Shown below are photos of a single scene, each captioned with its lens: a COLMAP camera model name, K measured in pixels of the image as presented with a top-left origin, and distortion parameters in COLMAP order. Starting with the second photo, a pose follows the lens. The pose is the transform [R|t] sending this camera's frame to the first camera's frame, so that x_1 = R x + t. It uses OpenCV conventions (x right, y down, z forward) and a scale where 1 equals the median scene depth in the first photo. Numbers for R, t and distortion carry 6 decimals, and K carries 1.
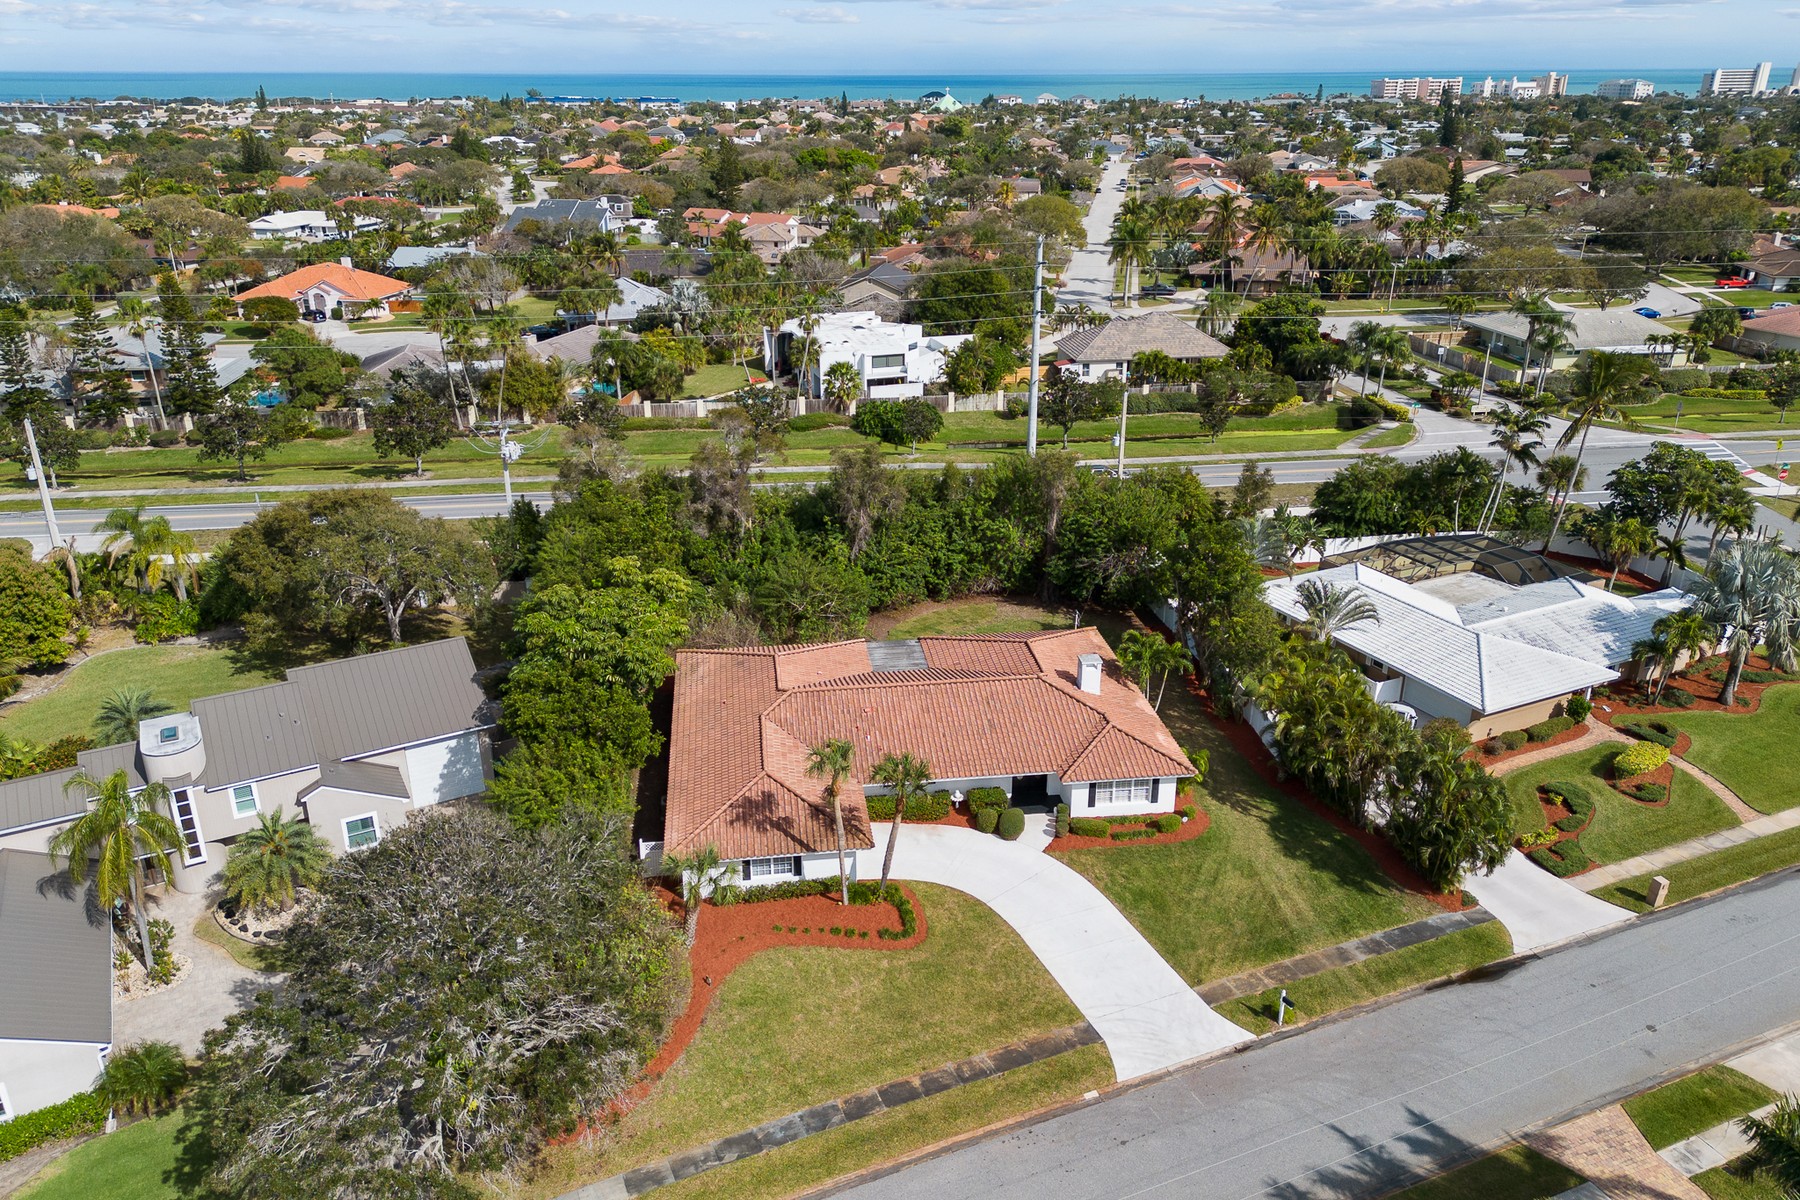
lens RADIAL K [[1291.4, 0, 894.5], [0, 1291.4, 602.2], [0, 0, 1]] dist [0.076447, -0.077308]
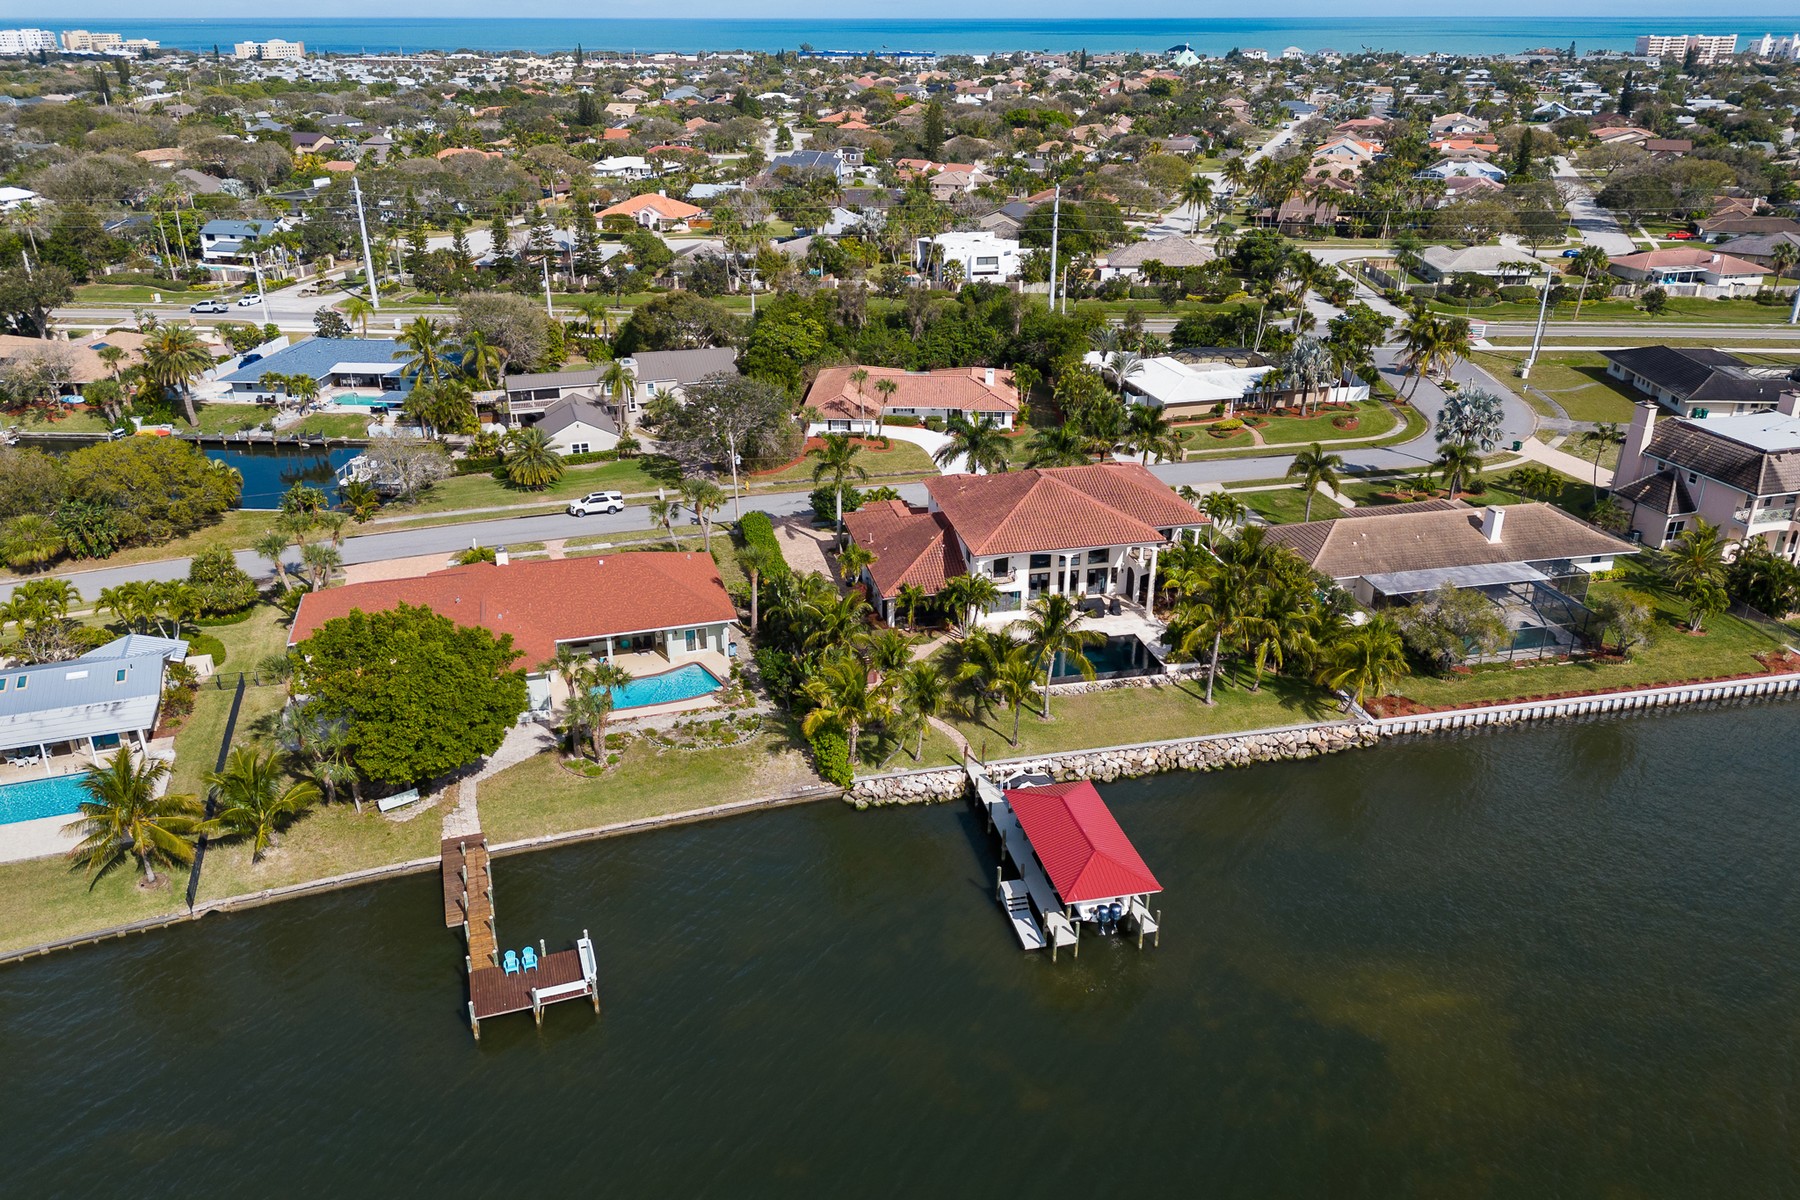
lens RADIAL K [[1313.3, 0, 900.0], [0, 1313.3, 600.0], [0, 0, 1]] dist [0.073105, -0.118747]
pose [[0.981928, 0.077769, -0.172538, 0.166996], [-0.072296, 0.996667, 0.037794, 0.145893], [0.174902, -0.024637, 0.984278, -0.521293]]
